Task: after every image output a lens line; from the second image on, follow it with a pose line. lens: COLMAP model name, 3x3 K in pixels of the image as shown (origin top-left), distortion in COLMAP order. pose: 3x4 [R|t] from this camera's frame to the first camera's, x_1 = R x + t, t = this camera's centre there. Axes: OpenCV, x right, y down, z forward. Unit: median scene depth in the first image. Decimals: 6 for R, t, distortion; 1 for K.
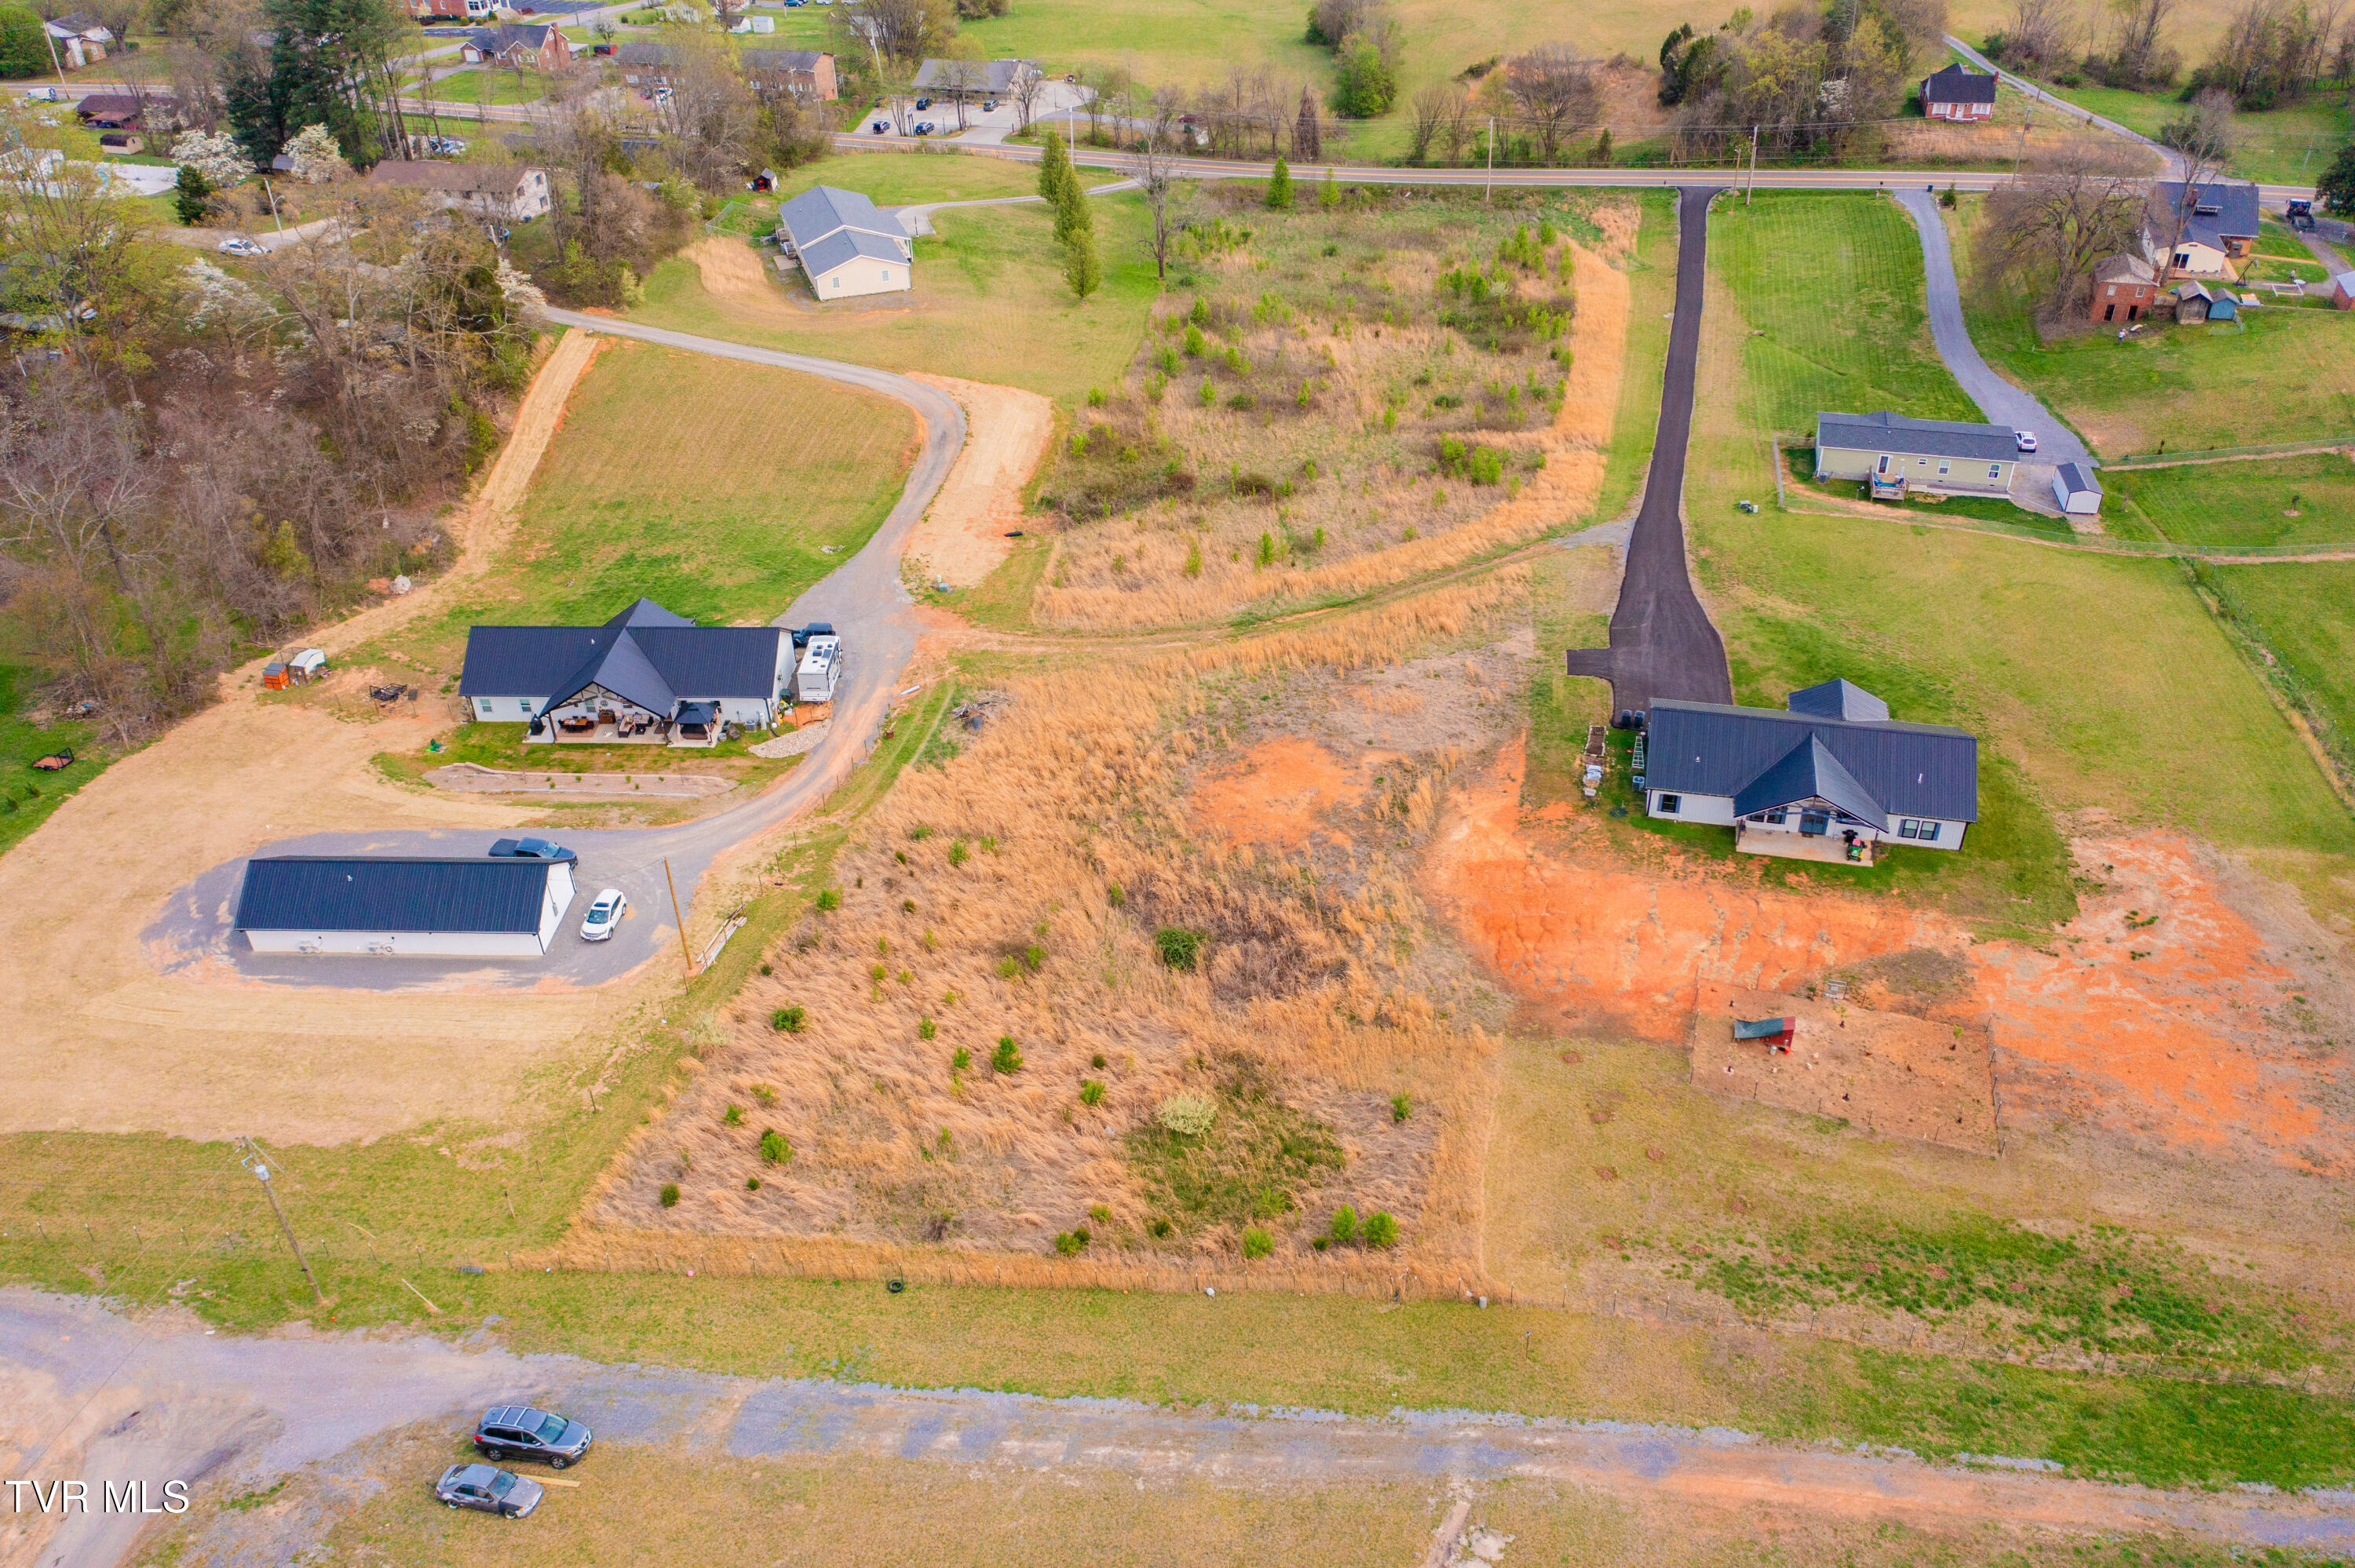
lens RADIAL K [[1870.5, 0, 1178.6], [0, 1870.5, 775.3], [0, 0, 1]] dist [-0.008172, 0.009805]
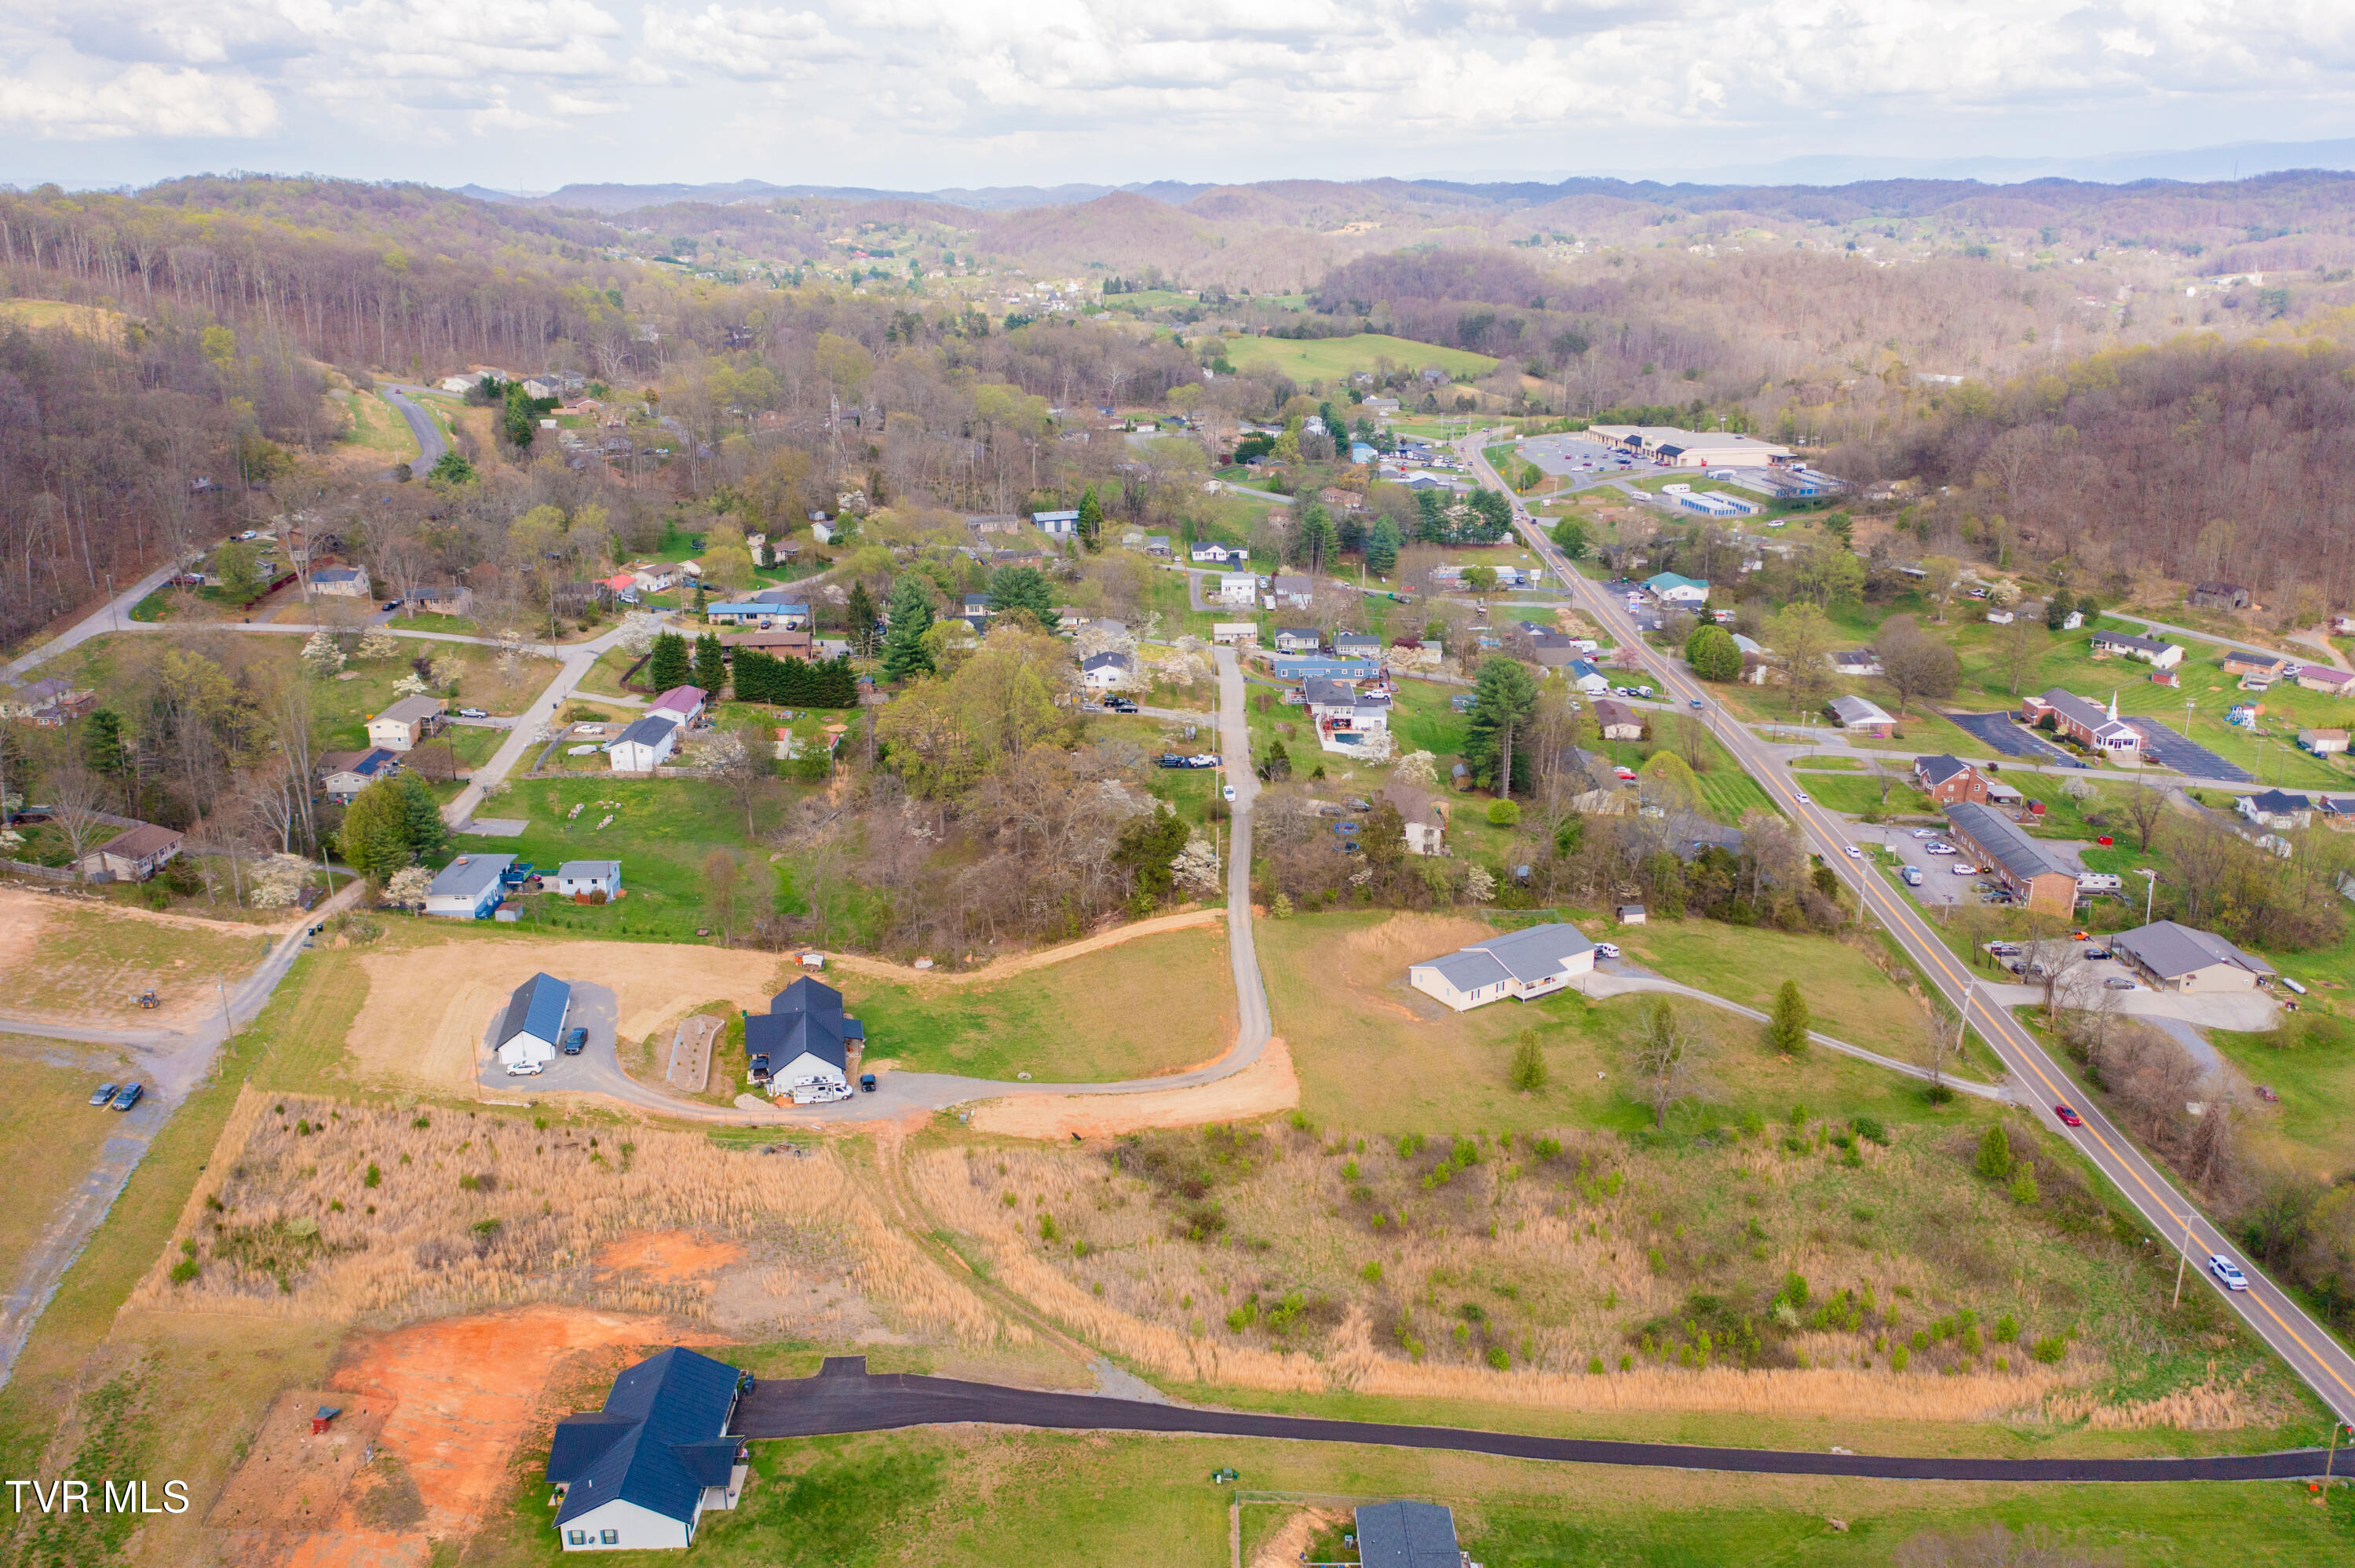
lens RADIAL K [[1870.5, 0, 1178.6], [0, 1870.5, 775.3], [0, 0, 1]] dist [-0.008172, 0.009805]
pose [[0.245809, 0.312423, -0.917589, 1.273533], [-0.550701, 0.824032, 0.133043, -0.662724], [0.797688, 0.472614, 0.374606, 0.515313]]
